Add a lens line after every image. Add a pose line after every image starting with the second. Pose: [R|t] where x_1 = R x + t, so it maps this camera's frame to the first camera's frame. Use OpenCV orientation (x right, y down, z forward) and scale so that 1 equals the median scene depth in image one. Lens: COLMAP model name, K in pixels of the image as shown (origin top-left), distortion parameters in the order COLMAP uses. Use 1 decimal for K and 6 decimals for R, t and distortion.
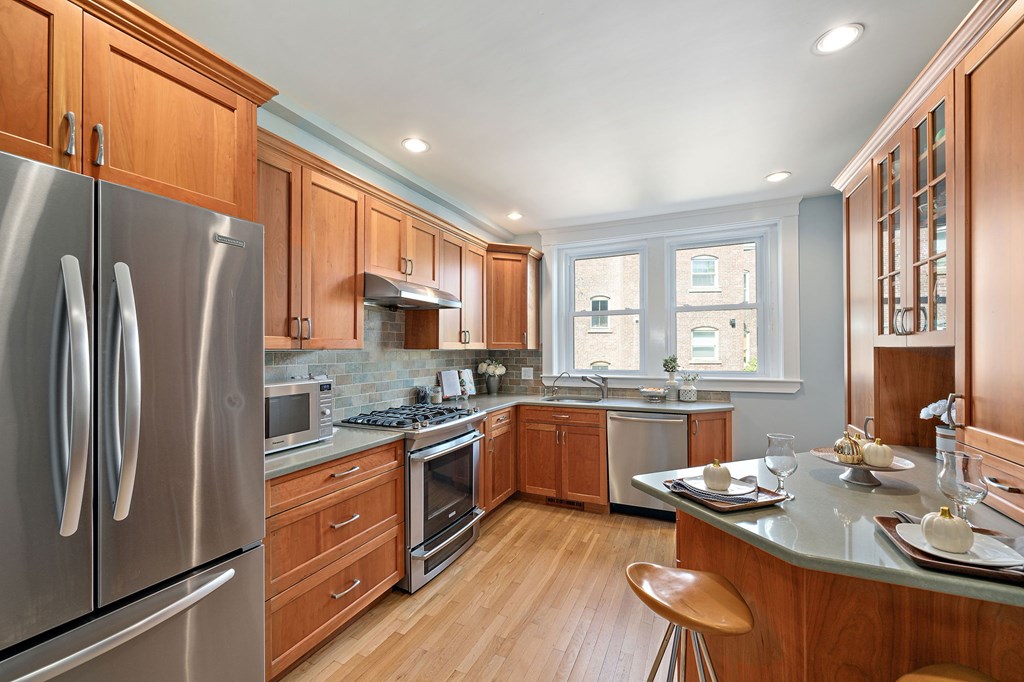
lens RADIAL K [[407.7, 0, 512.9], [0, 407.7, 347.6], [0, 0, 1]] dist [0.000924, -0.000006]
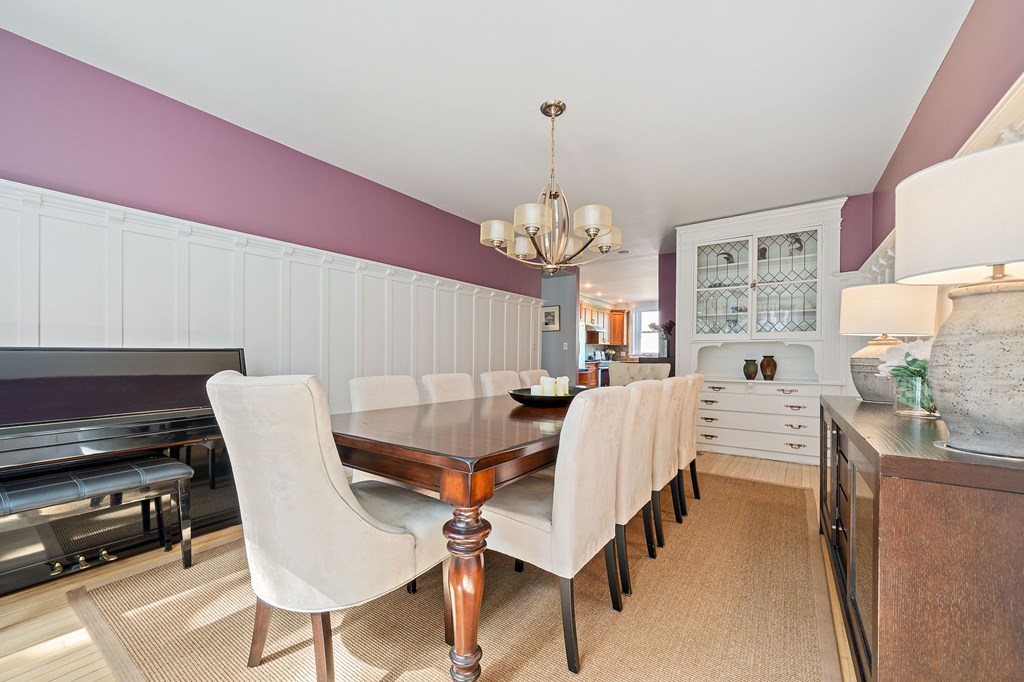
lens RADIAL K [[407.7, 0, 520.2], [0, 407.7, 356.0], [0, 0, 1]] dist [0.000924, -0.000006]
pose [[0.984111, 0.014369, -0.176973, -0.223672], [-0.012521, 0.999855, 0.011555, 0.076496], [0.177113, -0.009155, 0.984148, -2.540002]]
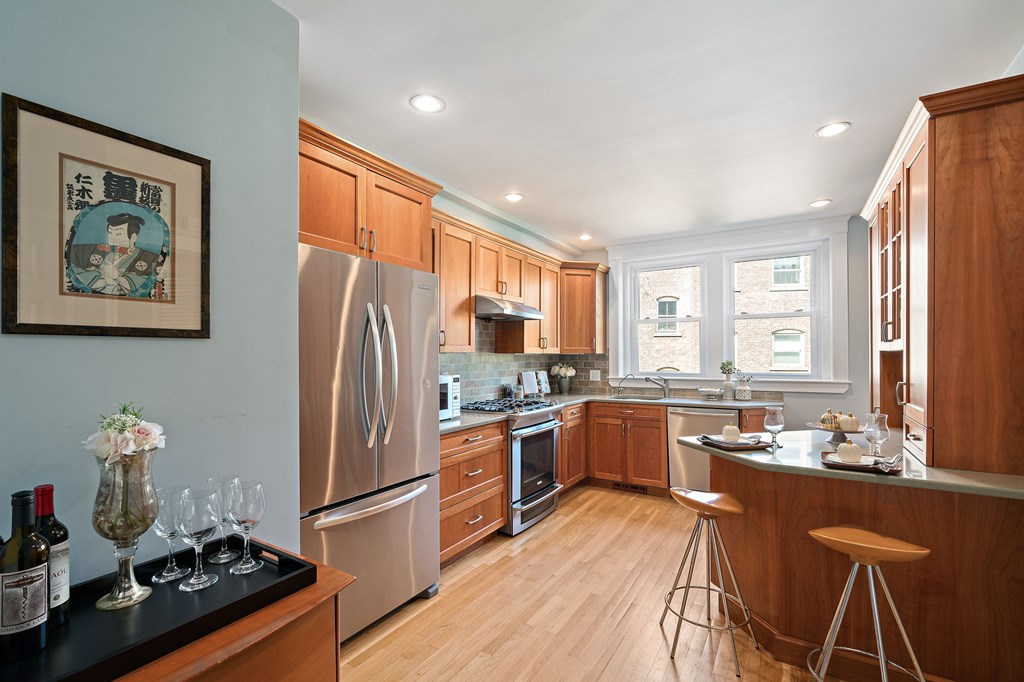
lens RADIAL K [[448.2, 0, 511.7], [0, 448.2, 354.9], [0, 0, 1]] dist [-0.003821, -0.000155]
pose [[0.991965, 0.000848, -0.126513, -0.048998], [-0.000260, 0.999989, 0.004659, 0.002877], [0.126515, -0.004589, 0.991954, -0.331461]]
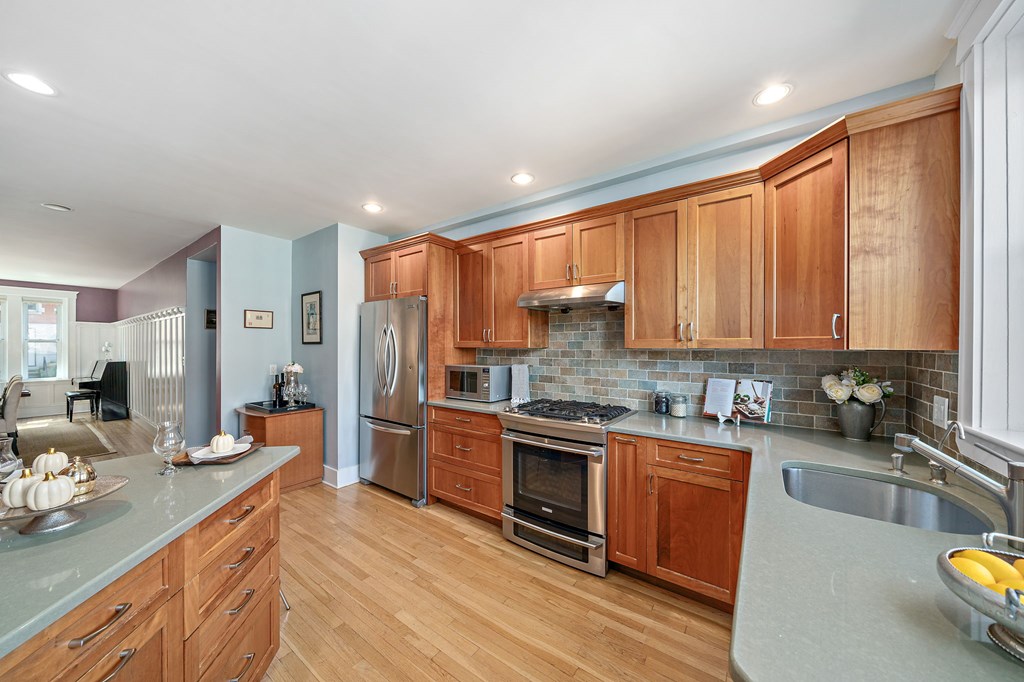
lens RADIAL K [[348.8, 0, 516.1], [0, 348.8, 349.6], [0, 0, 1]] dist [-0.007172, 0.000220]
pose [[-0.185963, 0.010239, -0.982503, 0.601322], [0.004470, 0.999944, 0.009575, -0.001456], [0.982547, -0.002611, -0.185998, 0.908838]]
